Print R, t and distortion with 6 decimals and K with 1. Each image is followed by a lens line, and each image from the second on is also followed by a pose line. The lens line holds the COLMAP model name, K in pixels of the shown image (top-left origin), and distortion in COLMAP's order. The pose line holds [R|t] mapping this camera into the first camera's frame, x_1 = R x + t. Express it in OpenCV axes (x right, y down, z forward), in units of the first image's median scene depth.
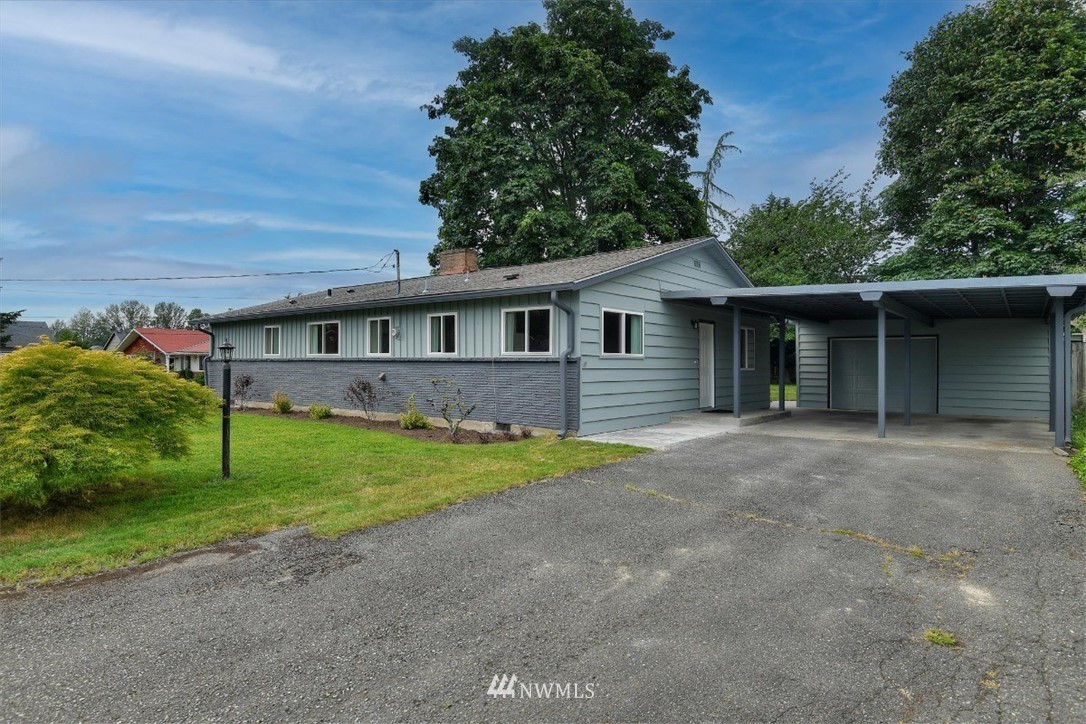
lens RADIAL K [[641.8, 0, 543.0], [0, 641.8, 362.0], [0, 0, 1]] dist [-0.002675, -0.000738]
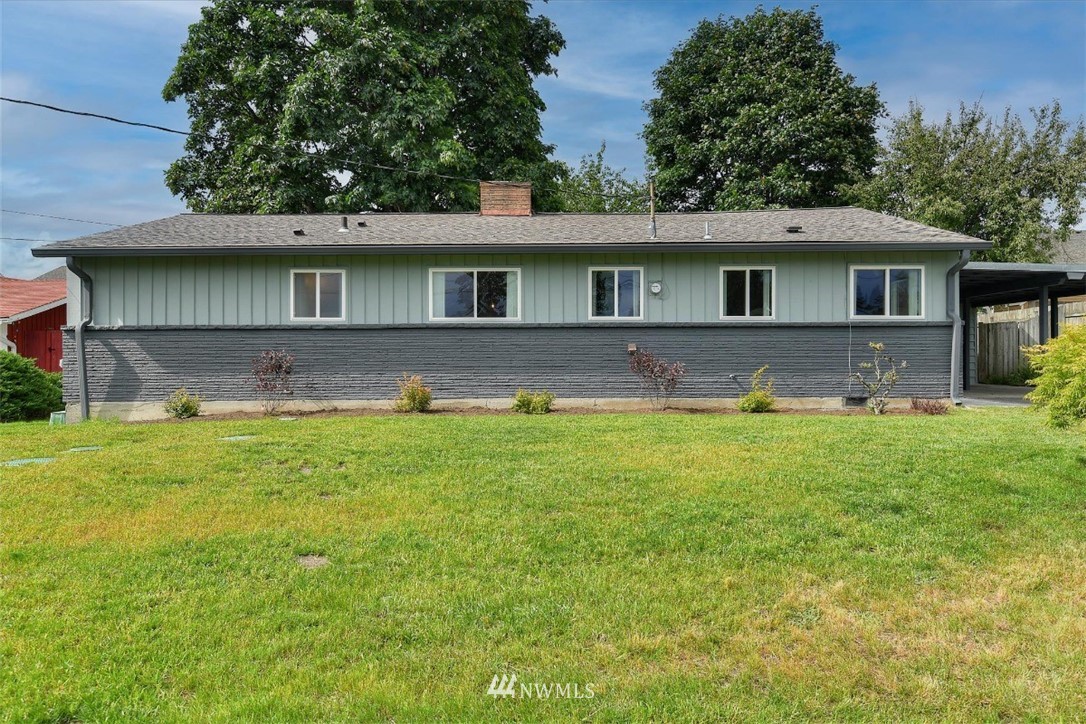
lens RADIAL K [[549.6, 0, 543.0], [0, 549.6, 326.9], [0, 0, 1]] dist [-0.000176, -0.000110]
pose [[0.781390, -0.005397, 0.624020, -0.580003], [0.007162, 0.999974, -0.000320, -0.002051], [-0.624002, 0.004719, 0.781409, 0.463544]]
